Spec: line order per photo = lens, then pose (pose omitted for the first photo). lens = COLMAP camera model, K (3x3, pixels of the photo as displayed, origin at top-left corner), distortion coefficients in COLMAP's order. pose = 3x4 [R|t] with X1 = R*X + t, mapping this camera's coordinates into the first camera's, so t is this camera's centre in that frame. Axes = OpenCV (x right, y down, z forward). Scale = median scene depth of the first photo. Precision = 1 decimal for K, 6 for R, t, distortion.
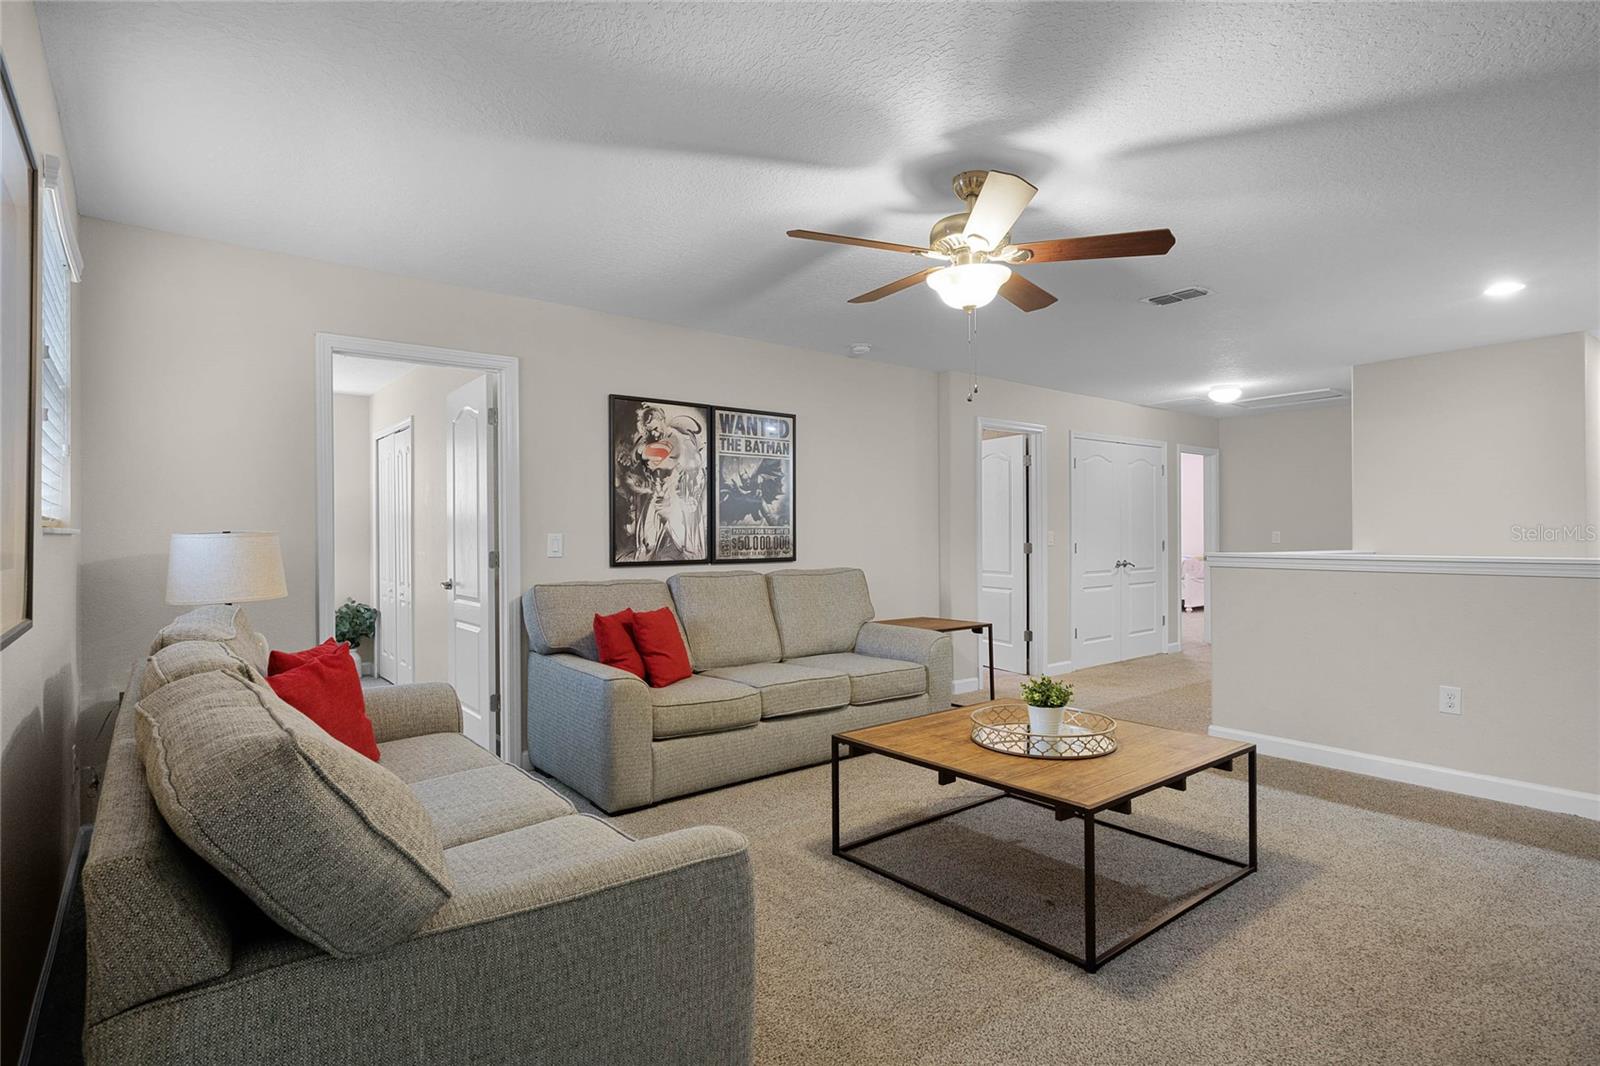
lens RADIAL K [[810.8, 0, 799.6], [0, 810.8, 536.5], [0, 0, 1]] dist [-0.005053, -0.000318]
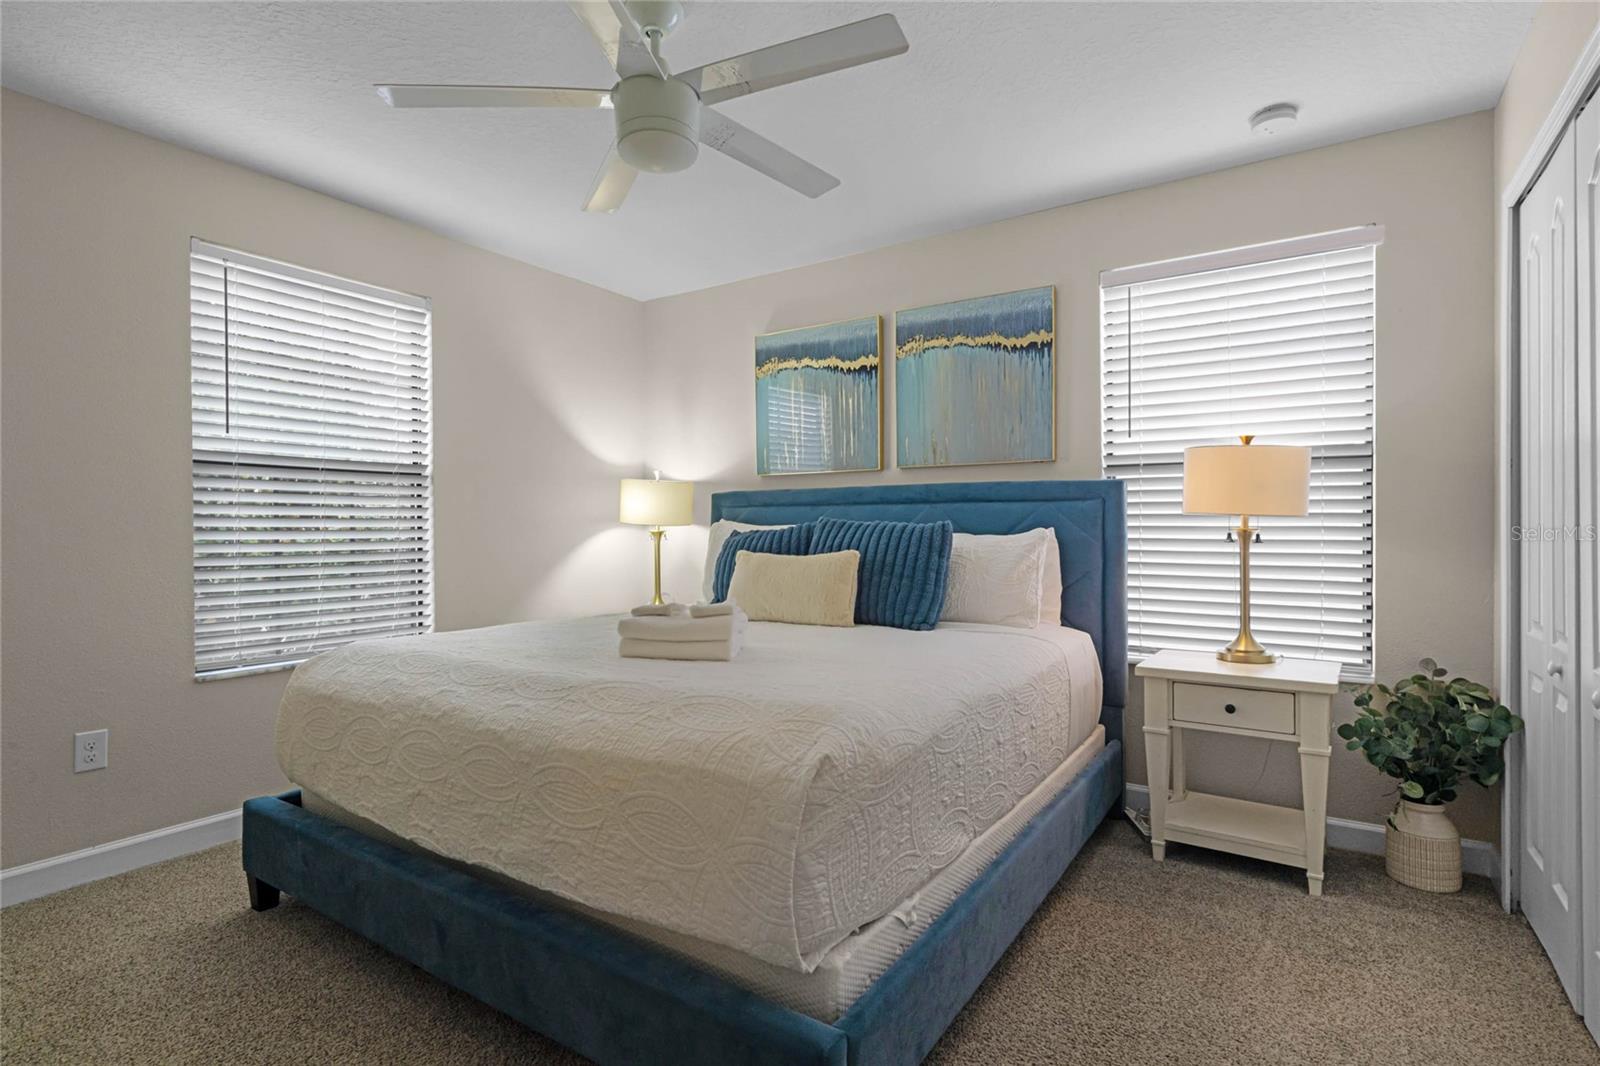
lens RADIAL K [[784.2, 0, 800.2], [0, 784.2, 529.4], [0, 0, 1]] dist [-0.005812, -0.000565]
pose [[0.304344, 0.011440, -0.952494, -0.303464], [0.003302, 0.999909, 0.013064, 0.009636], [0.952557, -0.007121, 0.304278, 0.618869]]
